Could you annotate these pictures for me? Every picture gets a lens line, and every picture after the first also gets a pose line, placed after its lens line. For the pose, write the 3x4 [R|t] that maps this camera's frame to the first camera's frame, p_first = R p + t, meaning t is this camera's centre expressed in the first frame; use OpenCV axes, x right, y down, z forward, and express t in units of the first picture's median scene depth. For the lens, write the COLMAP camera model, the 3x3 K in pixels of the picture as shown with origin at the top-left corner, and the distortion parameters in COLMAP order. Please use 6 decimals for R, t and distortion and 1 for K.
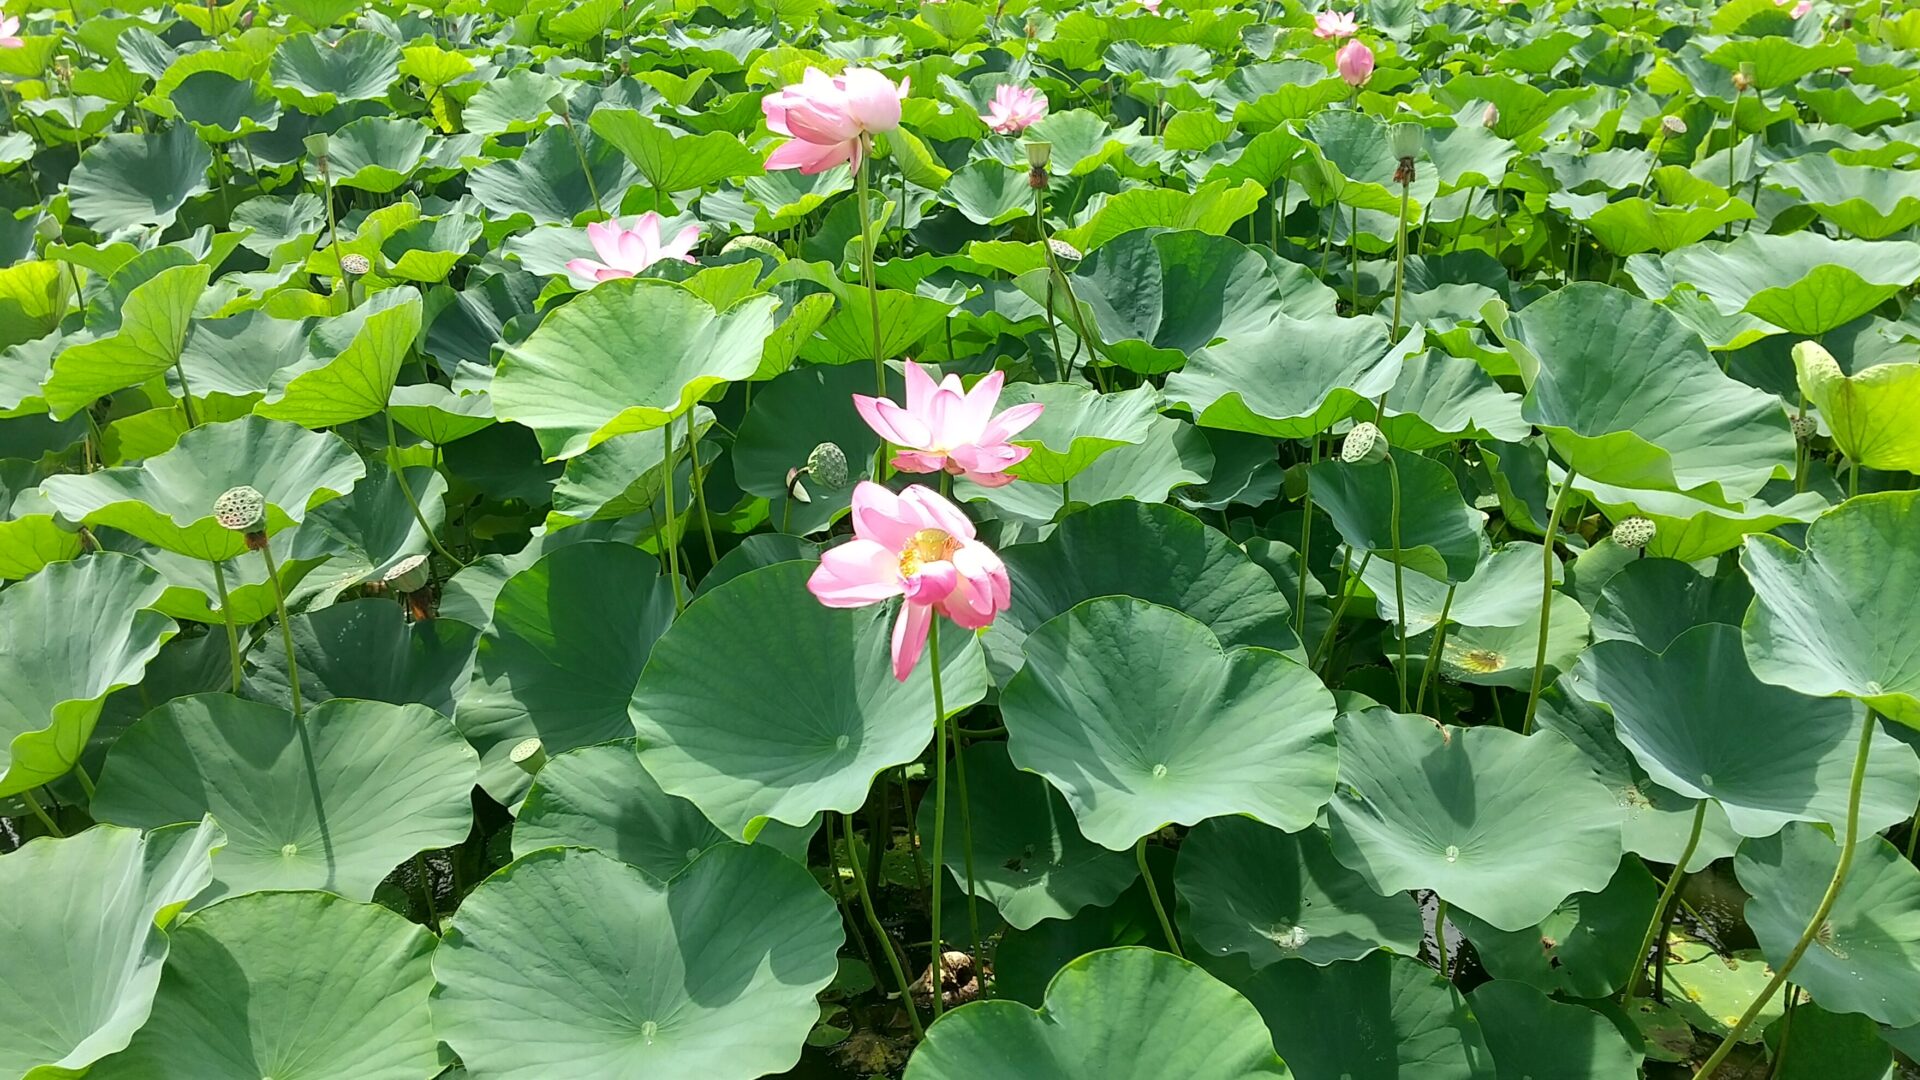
lens RADIAL K [[1673.3, 0, 961.6], [0, 1673.3, 541.0], [0, 0, 1]] dist [0.129167, 0.001216]
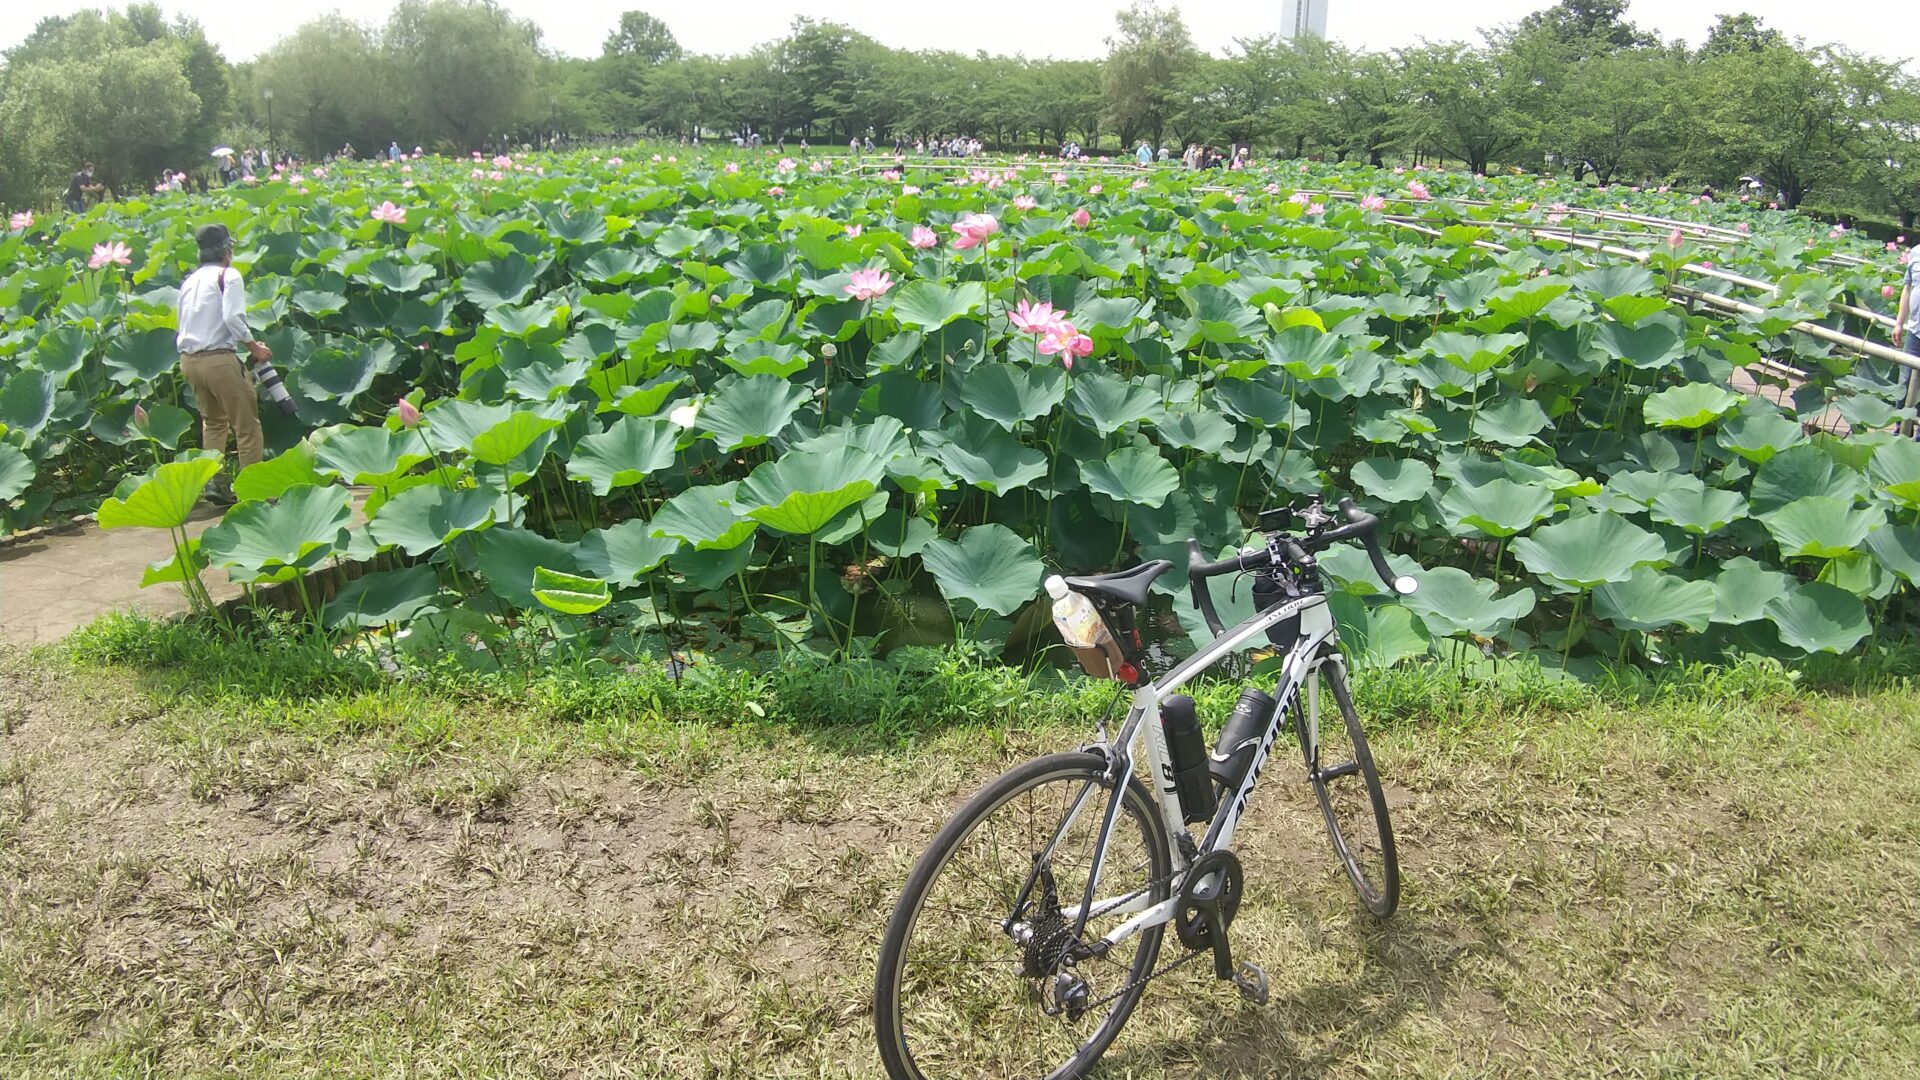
lens RADIAL K [[1371.8, 0, 959.2], [0, 1371.8, 540.8], [0, 0, 1]] dist [-0.005433, -0.000173]
pose [[0.967348, -0.064002, 0.245239, -0.361886], [0.077279, 0.995998, -0.044897, 0.202489], [-0.241384, 0.062383, 0.968422, -0.654943]]
